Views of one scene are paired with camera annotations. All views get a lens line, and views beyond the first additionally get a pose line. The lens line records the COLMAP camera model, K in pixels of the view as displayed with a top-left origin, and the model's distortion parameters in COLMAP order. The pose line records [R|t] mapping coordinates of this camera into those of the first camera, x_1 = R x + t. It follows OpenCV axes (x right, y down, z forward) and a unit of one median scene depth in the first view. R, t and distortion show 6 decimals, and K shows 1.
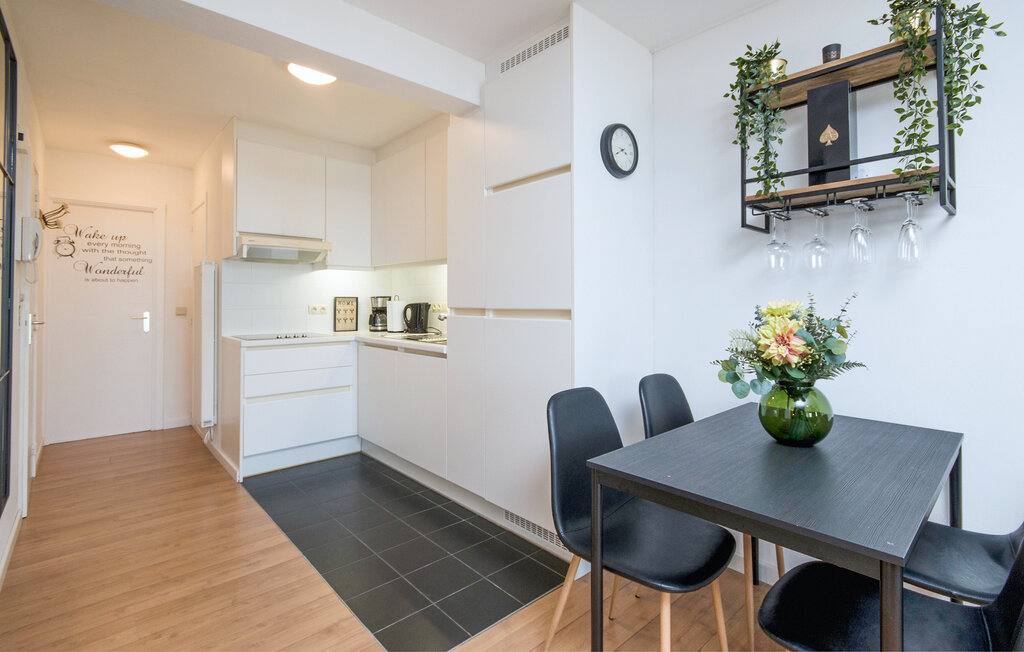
lens RADIAL K [[472.9, 0, 505.9], [0, 472.9, 298.8], [0, 0, 1]] dist [-0.001108, 0.000067]
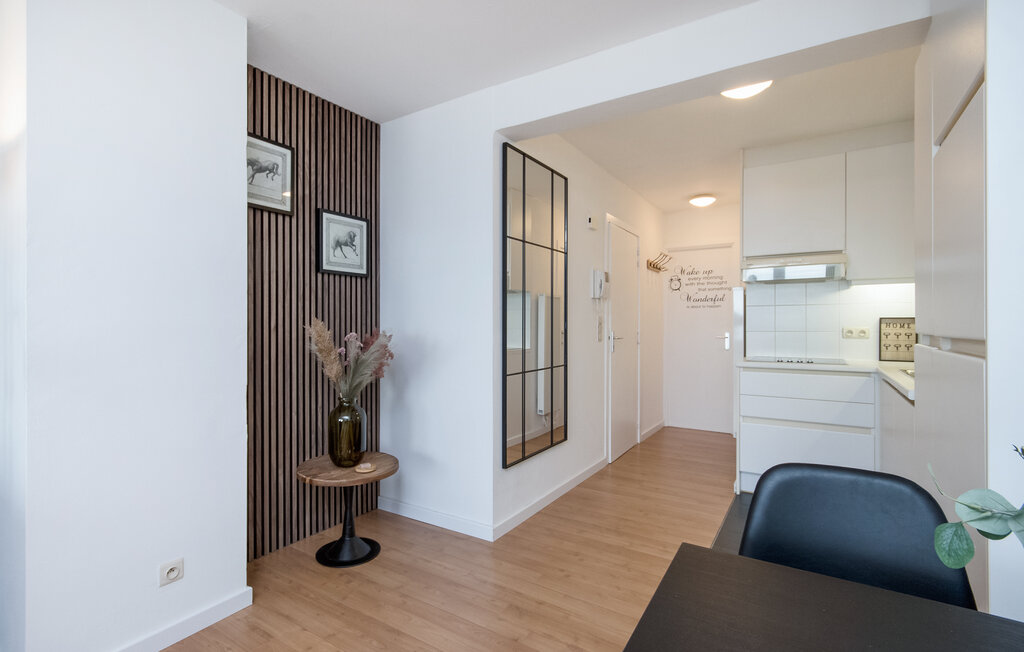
lens RADIAL K [[478.6, 0, 512.0], [0, 478.6, 326.0], [0, 0, 1]] dist [-0.000127, 0.000022]
pose [[0.273772, 0.004581, -0.961784, 0.267208], [0.008088, 0.999942, 0.007065, -0.000936], [0.961761, -0.009714, 0.273719, 0.177636]]
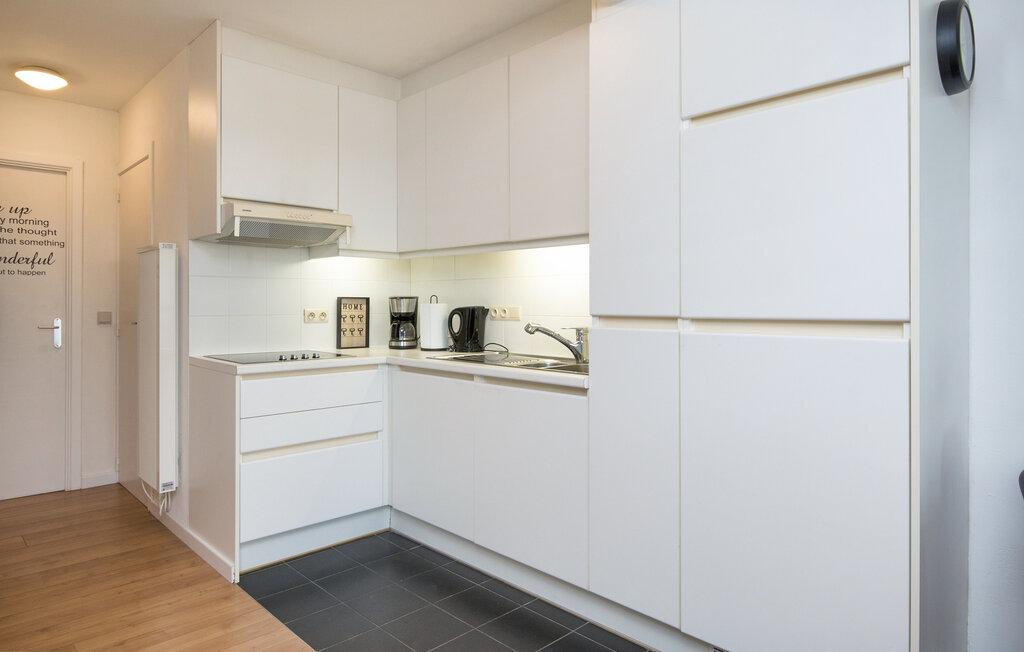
lens RADIAL K [[611.2, 0, 436.7], [0, 611.2, 307.1], [0, 0, 1]] dist [-0.004232, -0.000485]
pose [[0.999866, 0.002236, -0.016187, -0.218702], [-0.002050, 0.999932, 0.011504, -0.000306], [0.016212, -0.011469, 0.999803, 0.136812]]
